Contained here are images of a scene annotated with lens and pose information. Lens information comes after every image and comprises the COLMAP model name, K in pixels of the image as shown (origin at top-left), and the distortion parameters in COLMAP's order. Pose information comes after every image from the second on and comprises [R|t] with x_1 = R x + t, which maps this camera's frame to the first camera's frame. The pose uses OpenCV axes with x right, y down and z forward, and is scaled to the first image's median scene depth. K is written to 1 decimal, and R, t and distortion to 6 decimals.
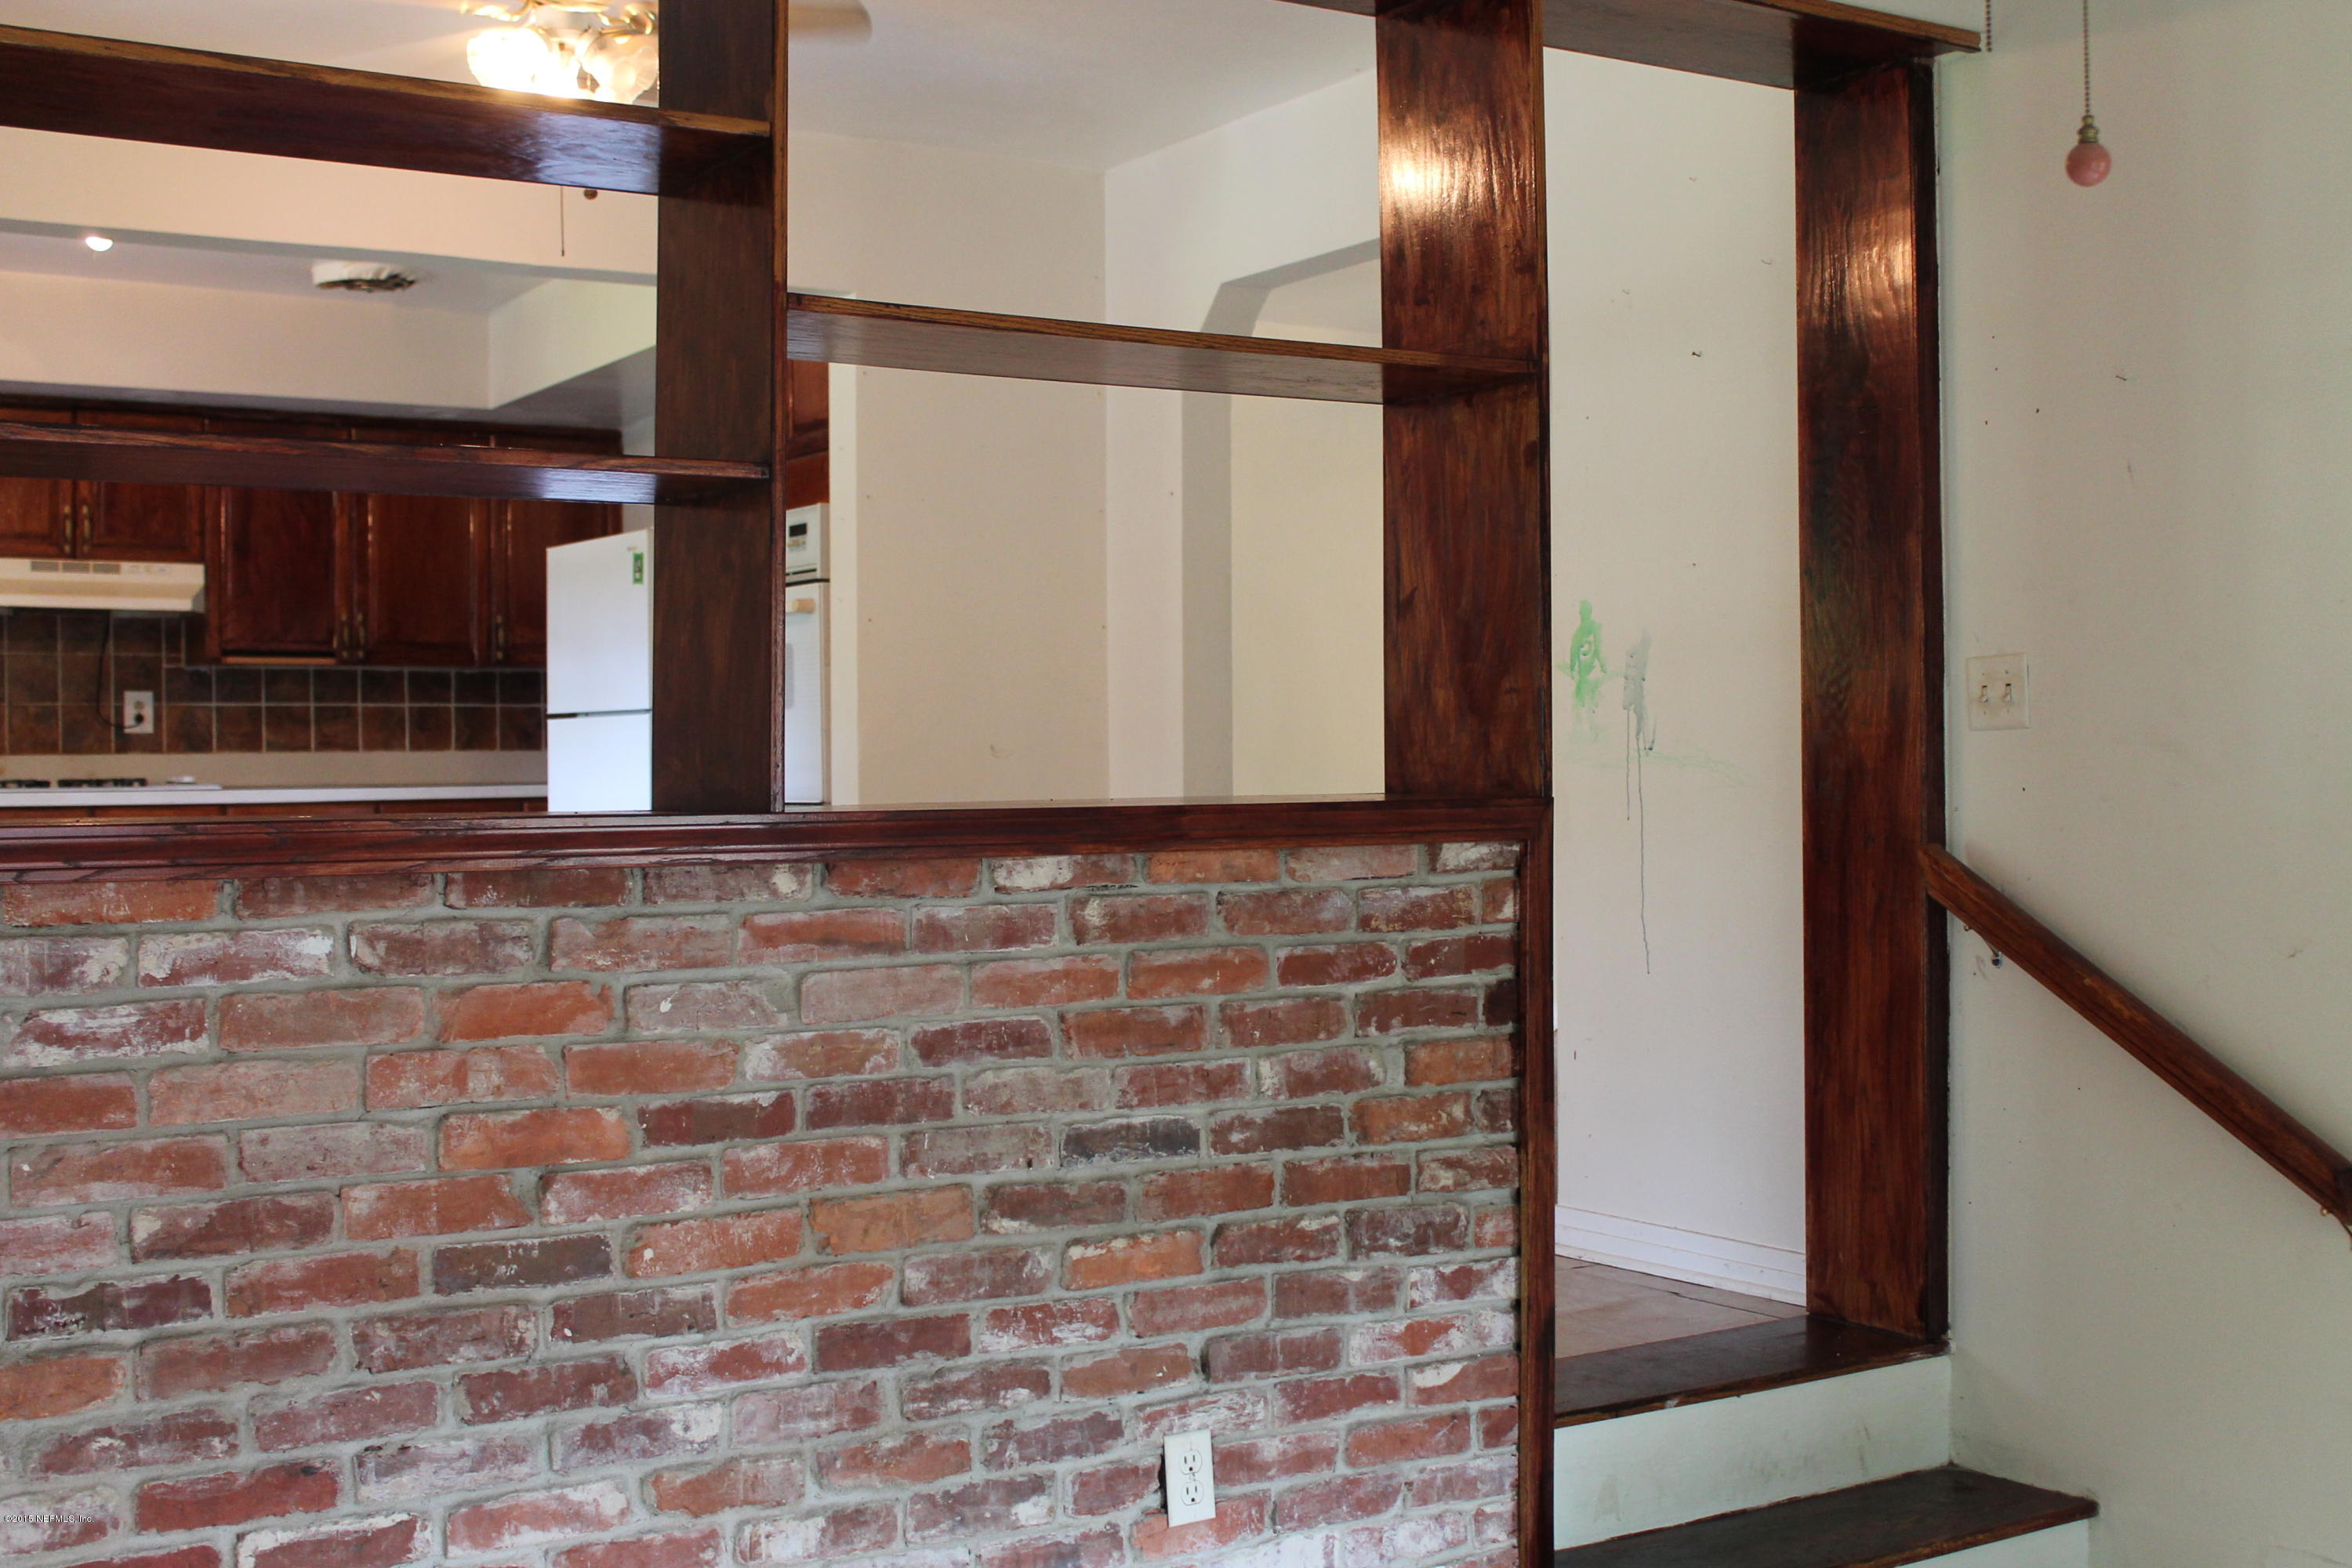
lens RADIAL K [[2646.9, 0, 1177.2], [0, 2646.9, 793.4], [0, 0, 1]] dist [-0.074665, 0.000000]
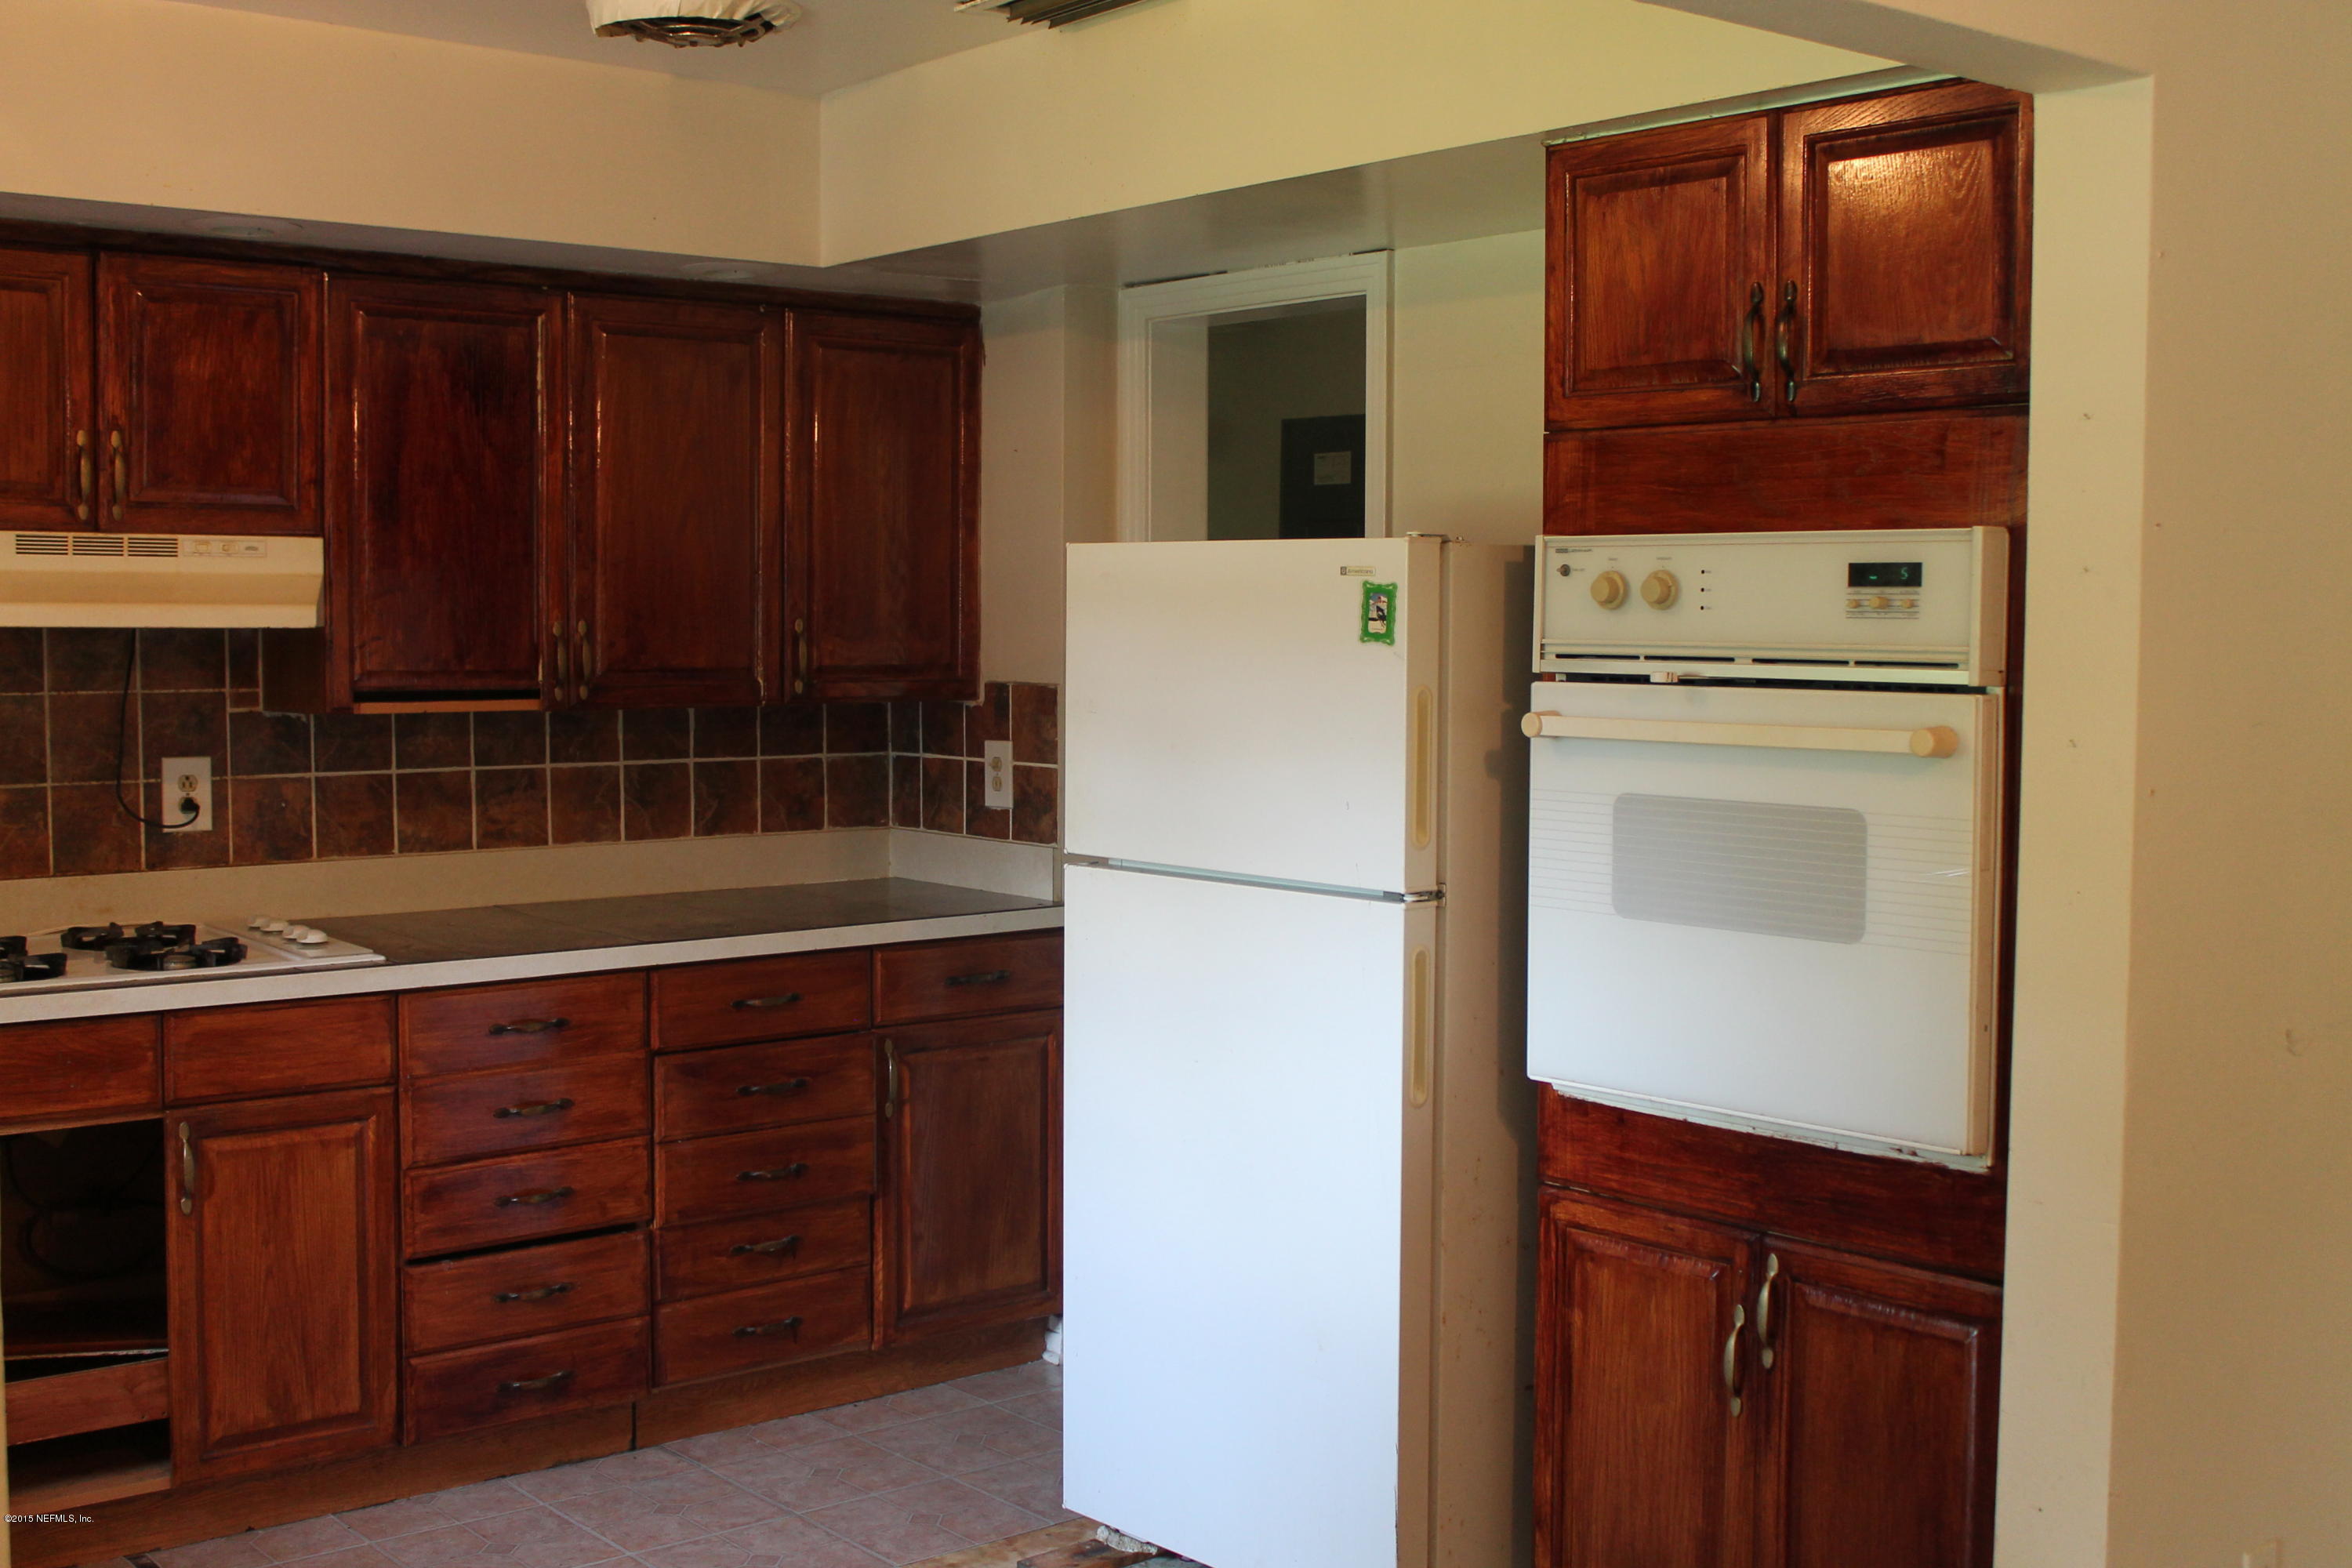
lens RADIAL K [[2646.9, 0, 1166.3], [0, 2646.9, 787.8], [0, 0, 1]] dist [-0.074665, 0.000000]
pose [[0.994155, 0.006996, 0.107736, -0.622093], [-0.012995, 0.998397, 0.055083, -0.165579], [-0.107178, -0.056161, 0.992652, 1.050164]]
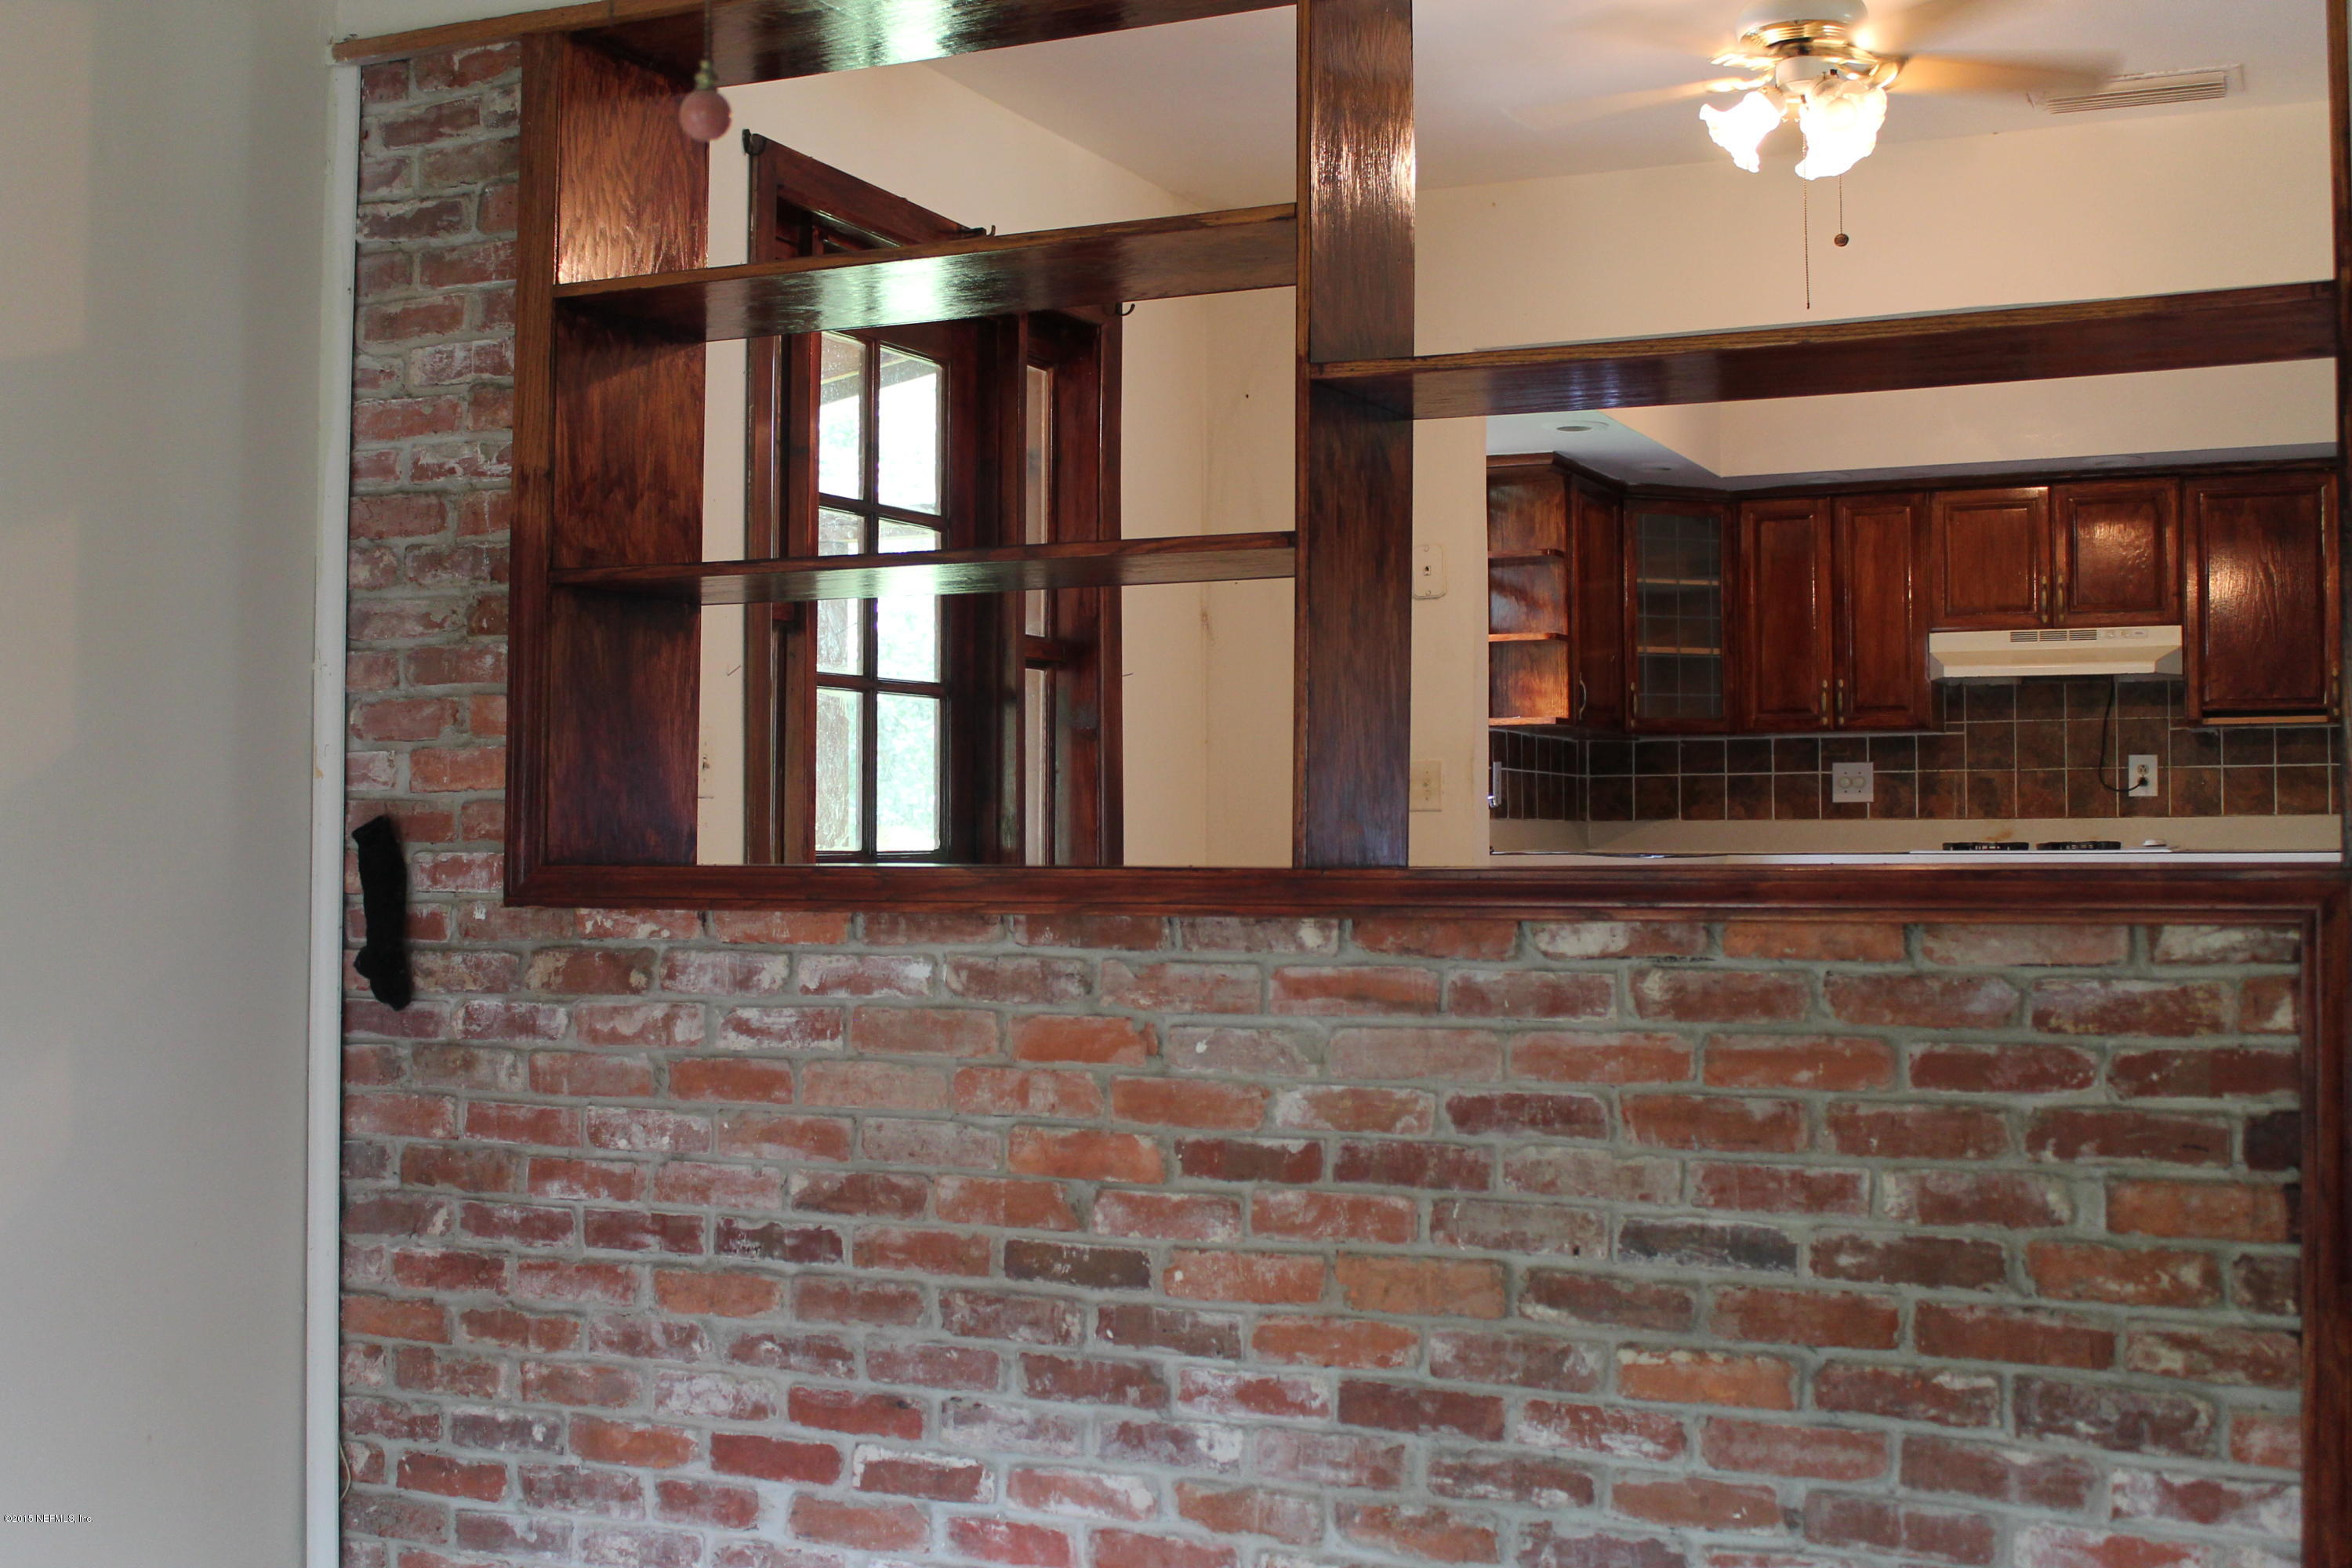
lens RADIAL K [[2646.9, 0, 1157.4], [0, 2646.9, 785.4], [0, 0, 1]] dist [-0.074665, 0.000000]
pose [[0.534884, -0.012001, -0.844840, 0.623220], [-0.012295, 0.999683, -0.021985, -0.001681], [0.844836, 0.022147, 0.534567, 0.359160]]
